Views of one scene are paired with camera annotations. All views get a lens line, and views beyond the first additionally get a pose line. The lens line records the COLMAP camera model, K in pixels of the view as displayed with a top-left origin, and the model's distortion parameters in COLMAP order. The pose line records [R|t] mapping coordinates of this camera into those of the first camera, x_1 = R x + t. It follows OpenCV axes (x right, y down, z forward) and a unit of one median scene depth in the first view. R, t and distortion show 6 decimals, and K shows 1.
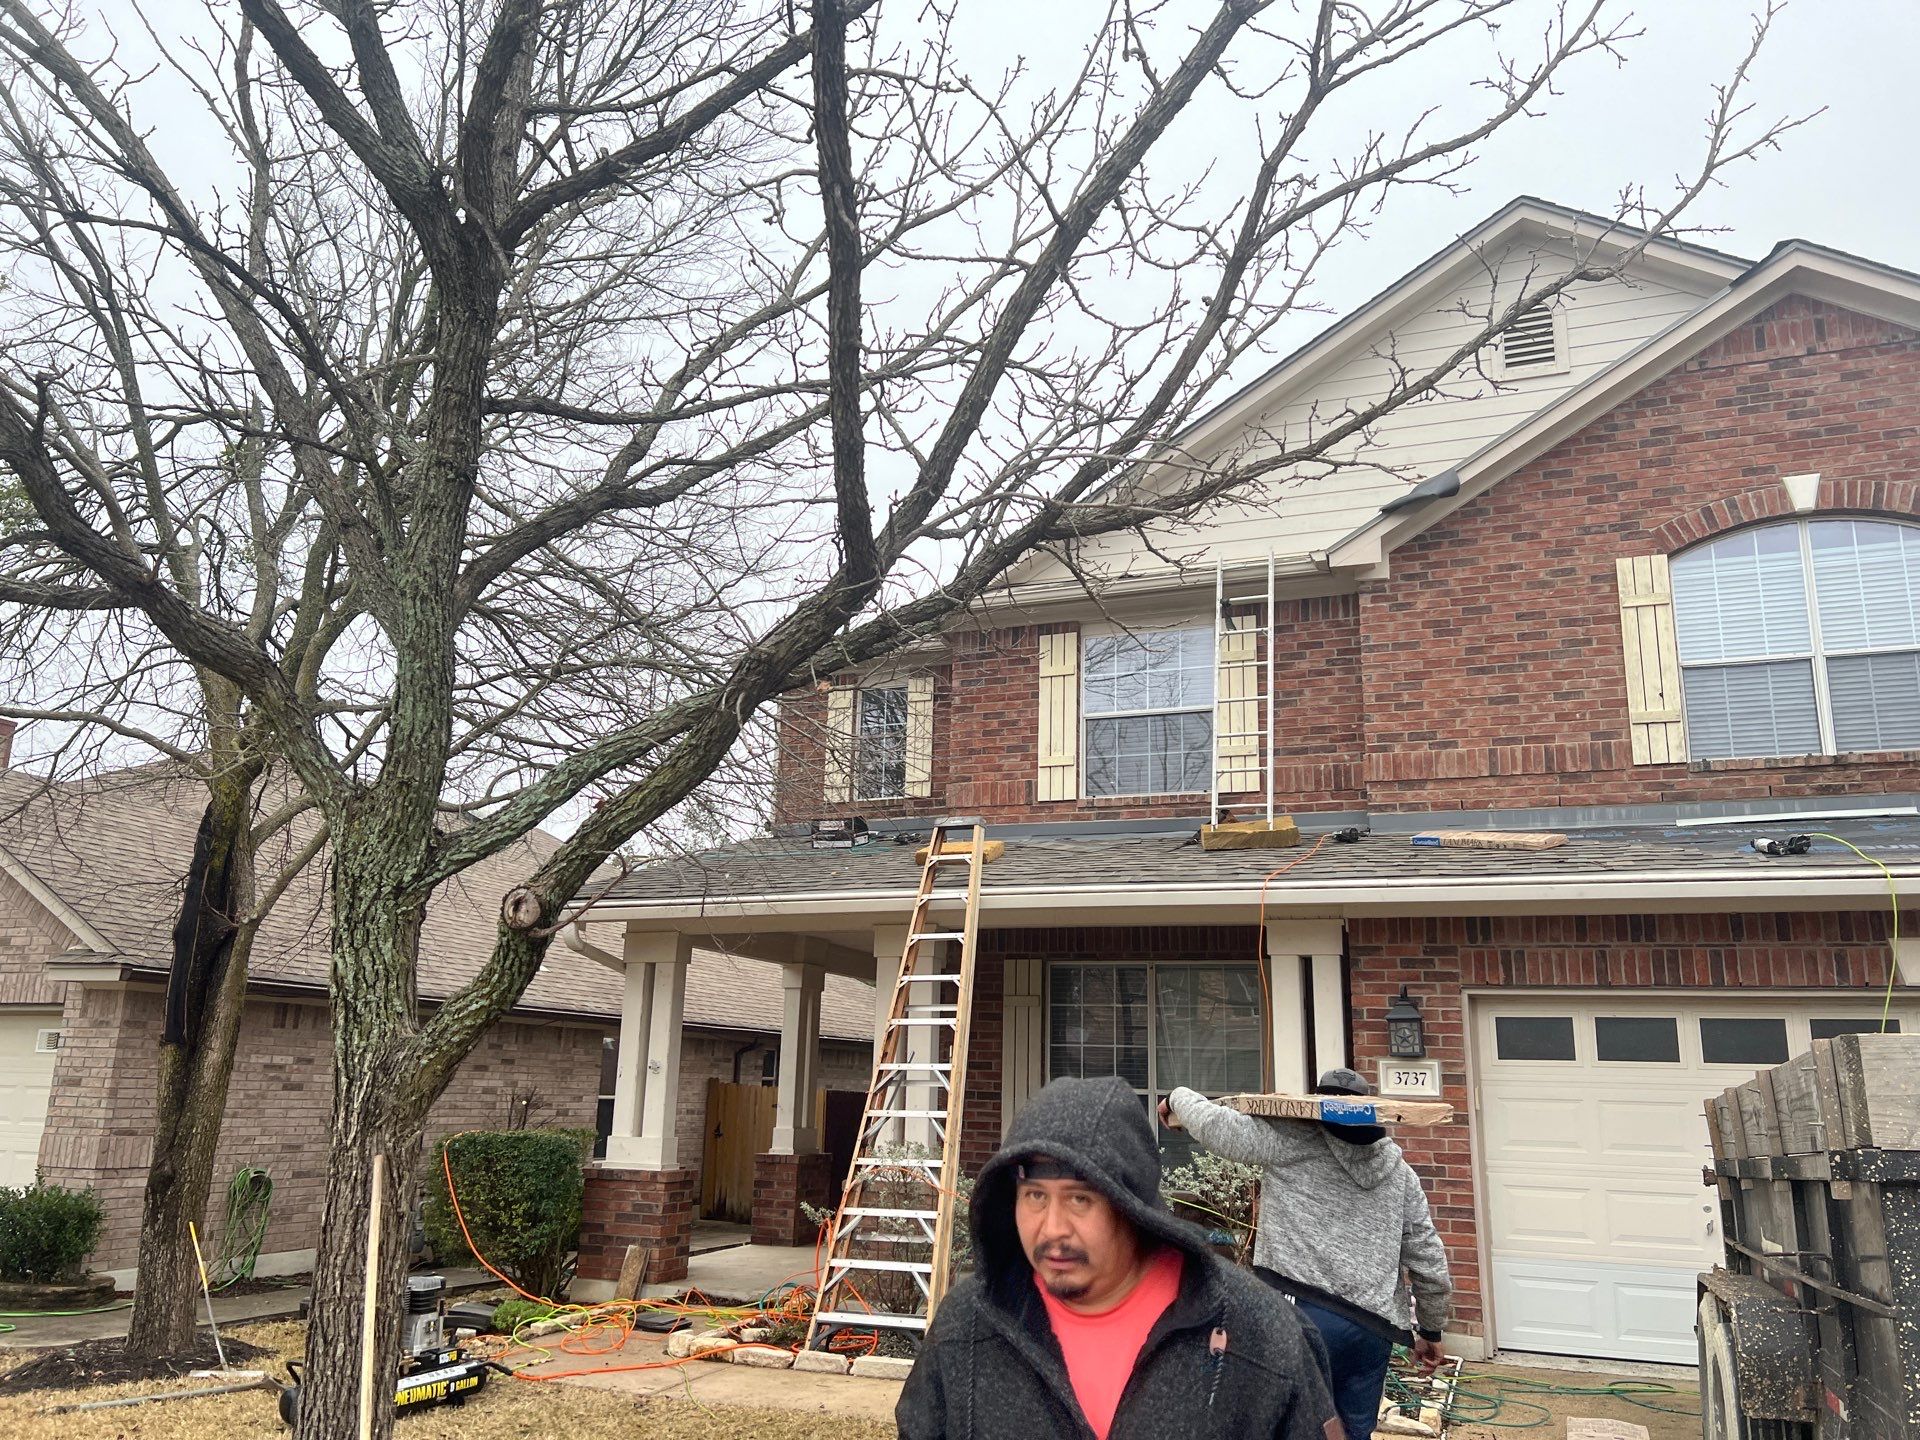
lens RADIAL K [[1451.6, 0, 961.4], [0, 1451.6, 743.4], [0, 0, 1]] dist [0.045505, -0.030687]
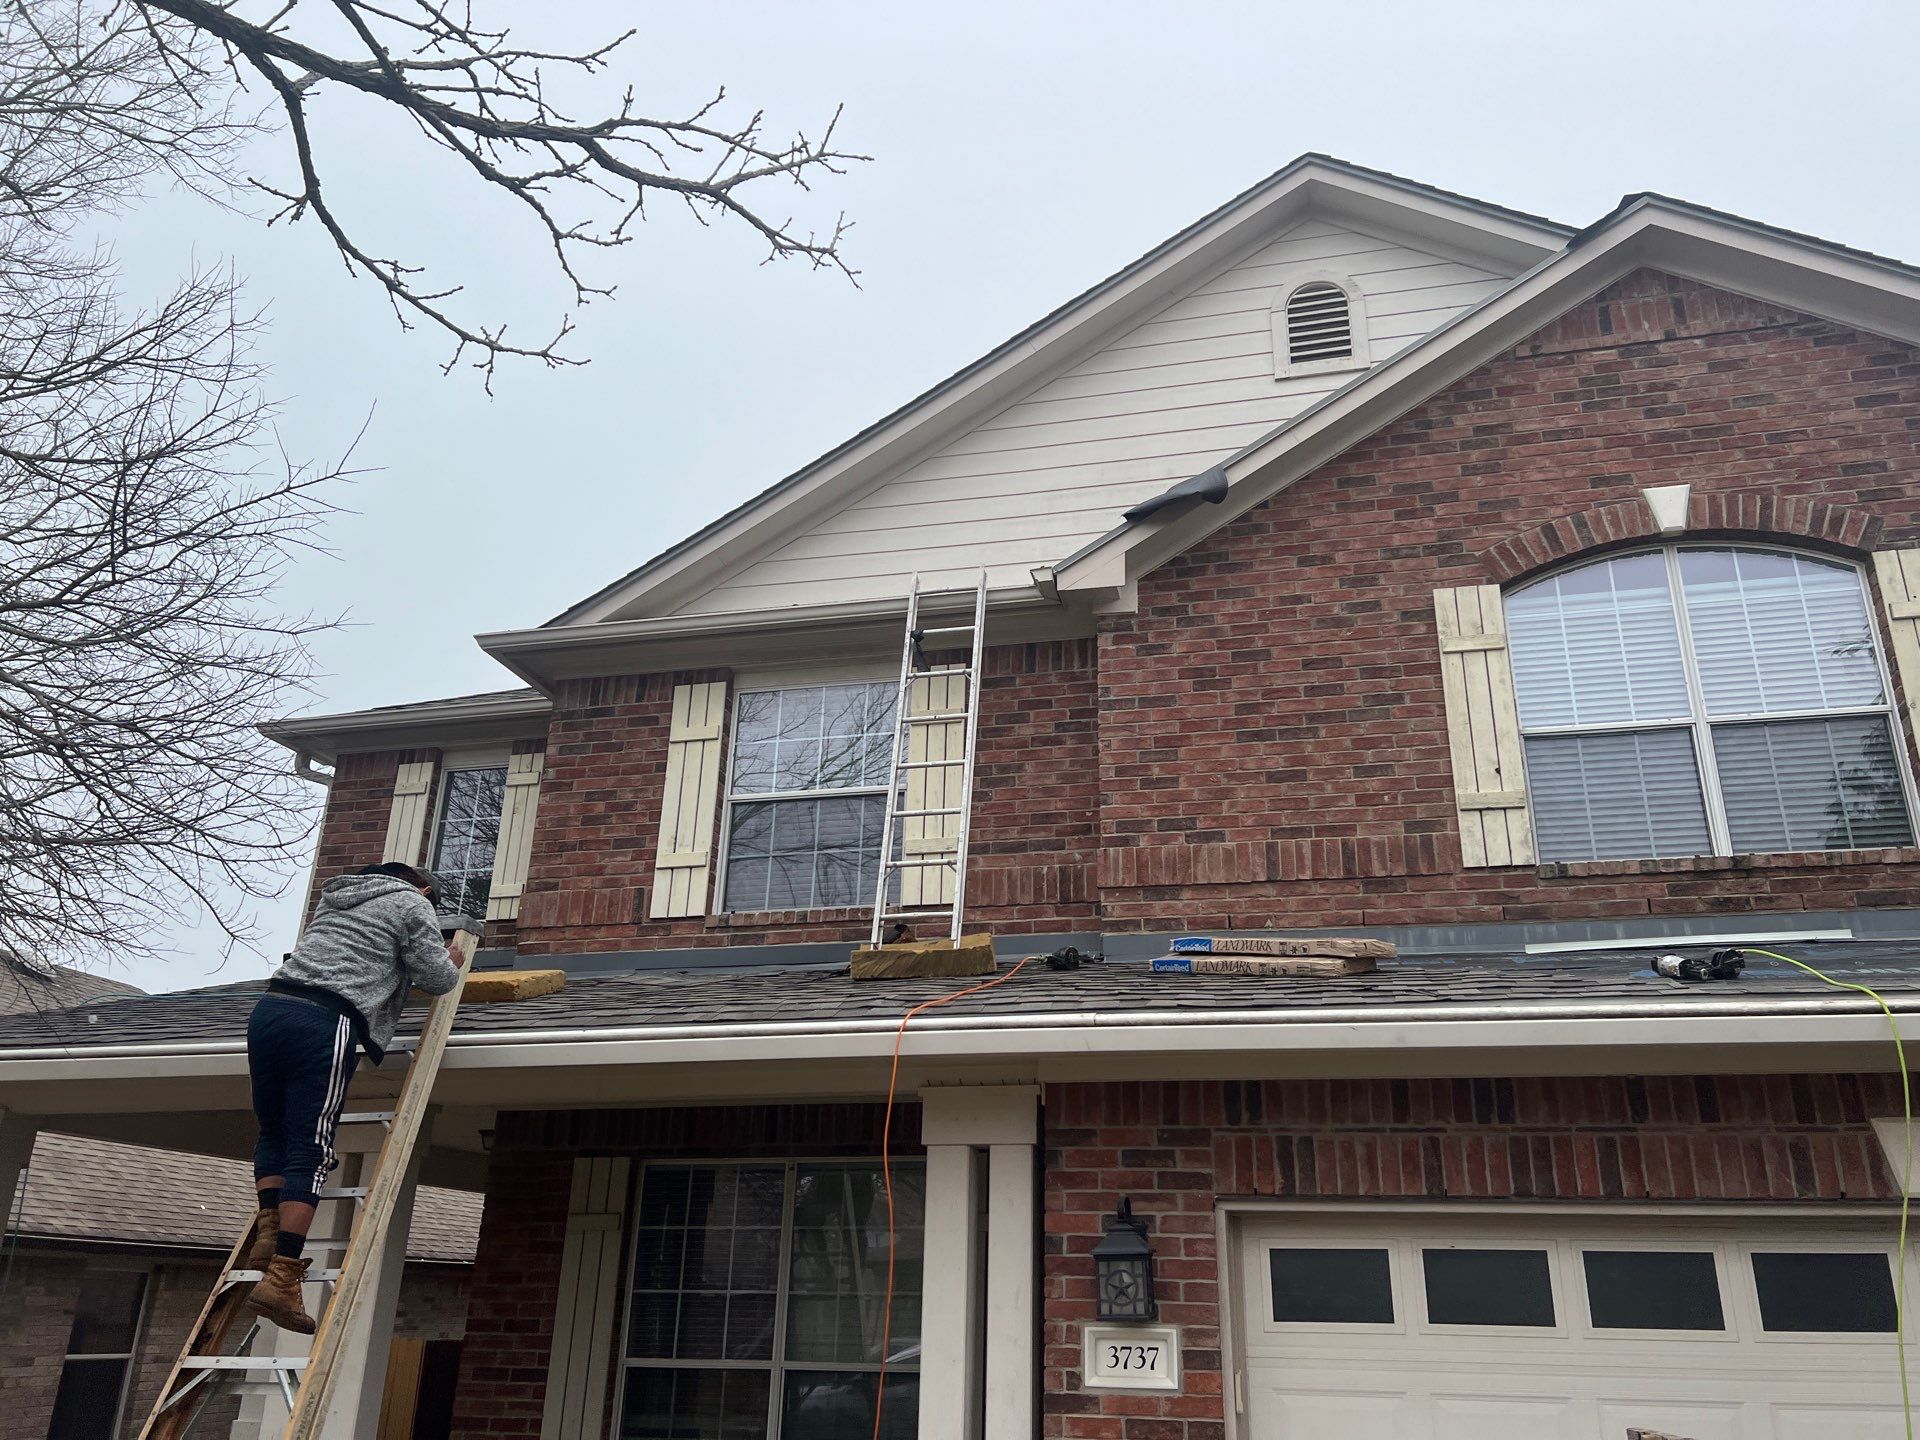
lens RADIAL K [[1437.4, 0, 999.3], [0, 1437.4, 737.0], [0, 0, 1]] dist [0.082615, -0.103910]
pose [[0.989419, 0.042107, 0.138844, 0.136228], [-0.023135, 0.990503, -0.135530, 0.050799], [-0.143233, 0.130884, 0.980996, 0.333019]]
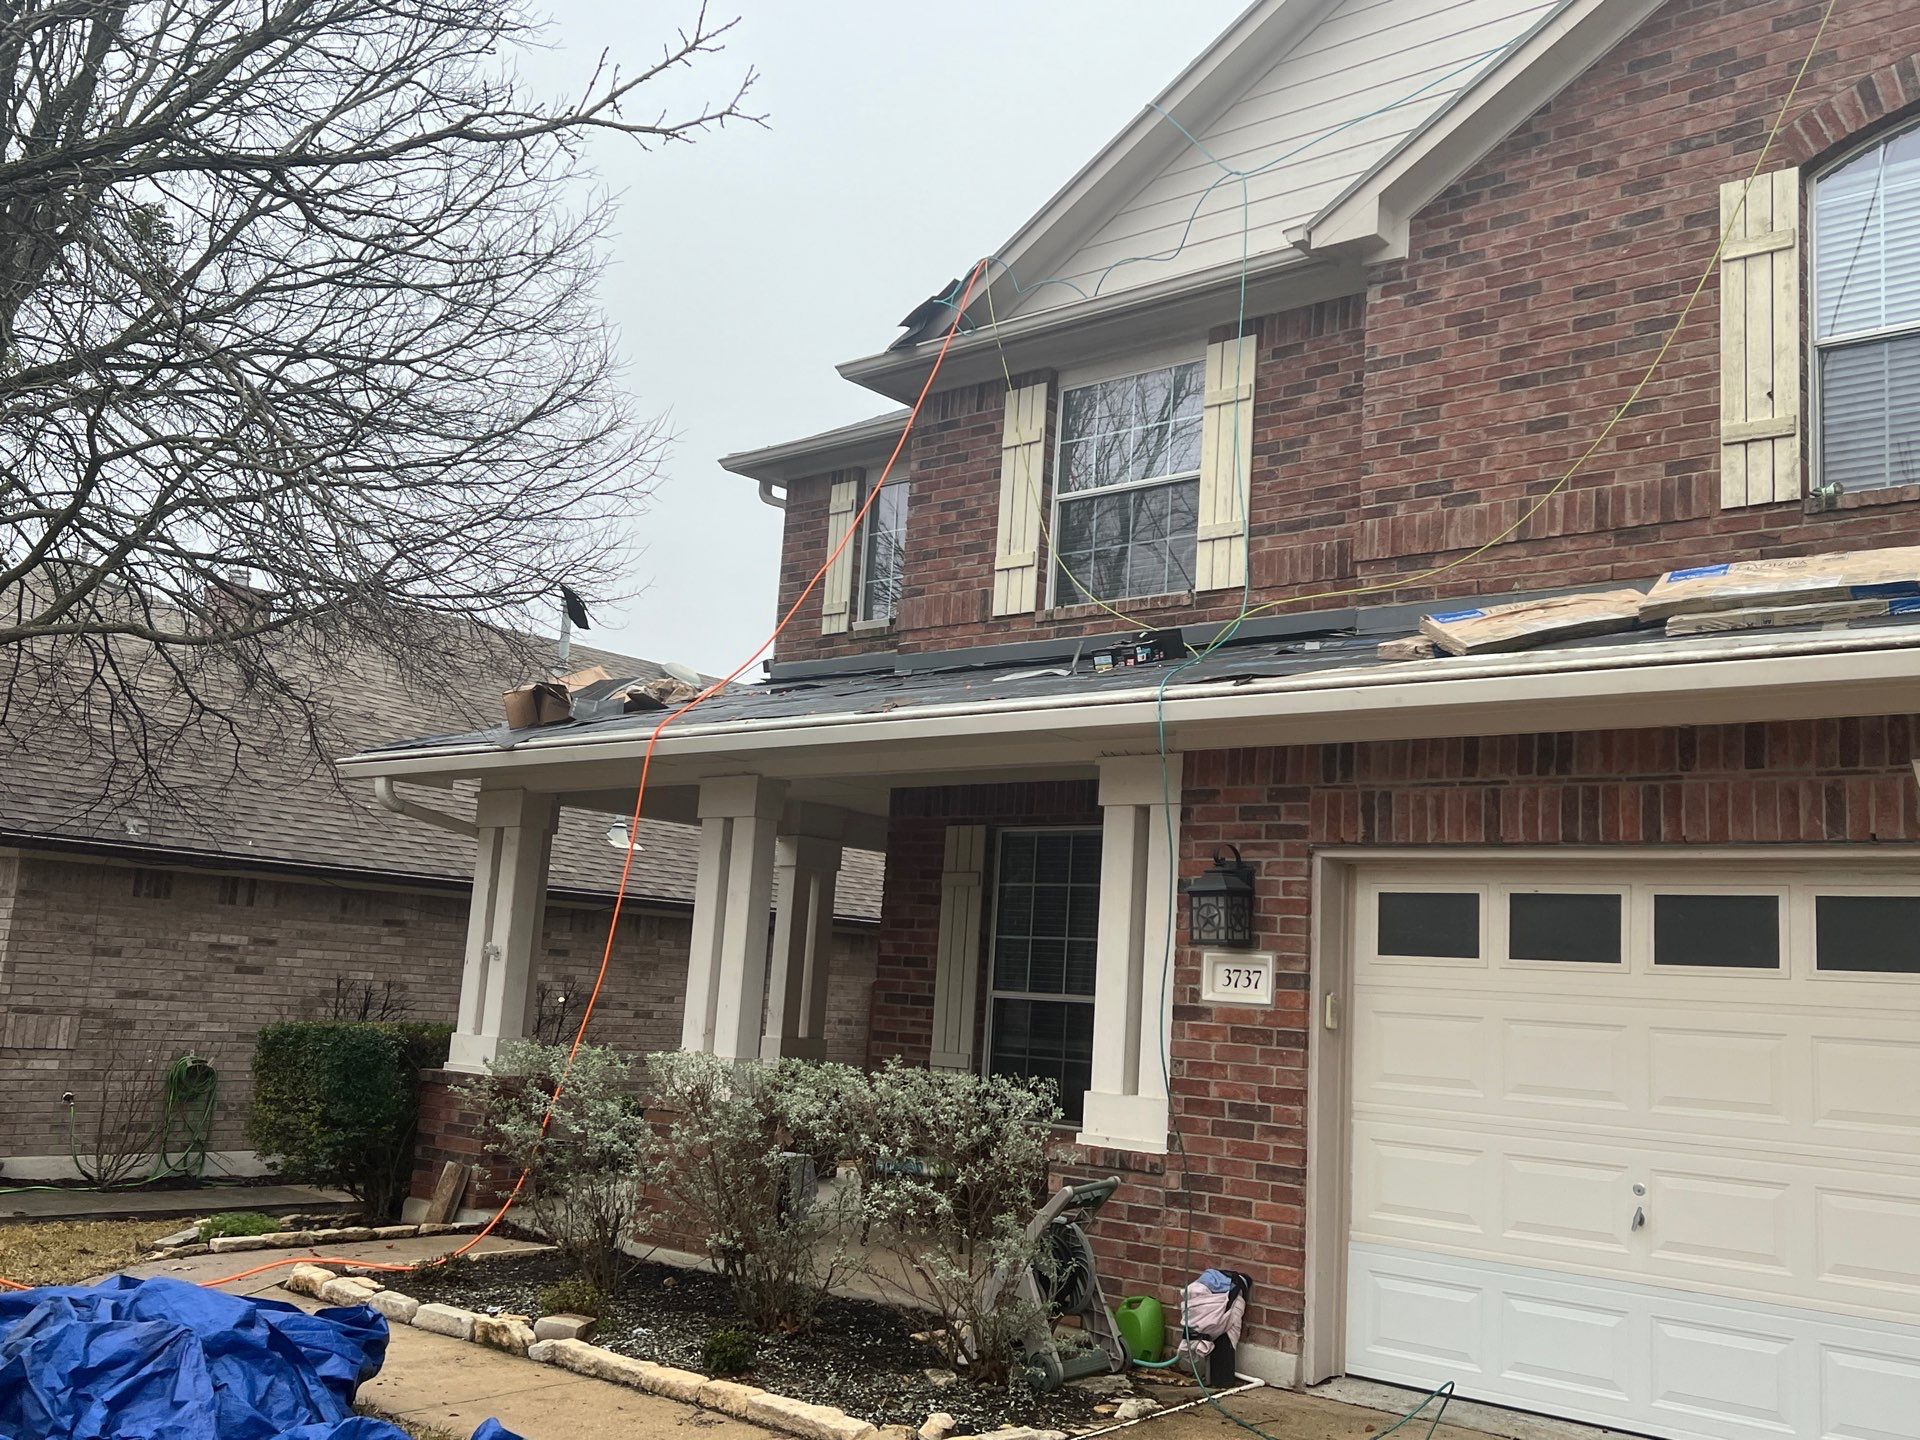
lens RADIAL K [[1774.2, 0, 998.8], [0, 1774.2, 713.4], [0, 0, 1]] dist [0.141802, -0.290997]
pose [[0.945914, -0.021720, -0.323689, 0.403670], [0.042222, 0.997512, 0.056451, 0.044564], [0.321657, -0.067065, 0.944478, 0.151424]]
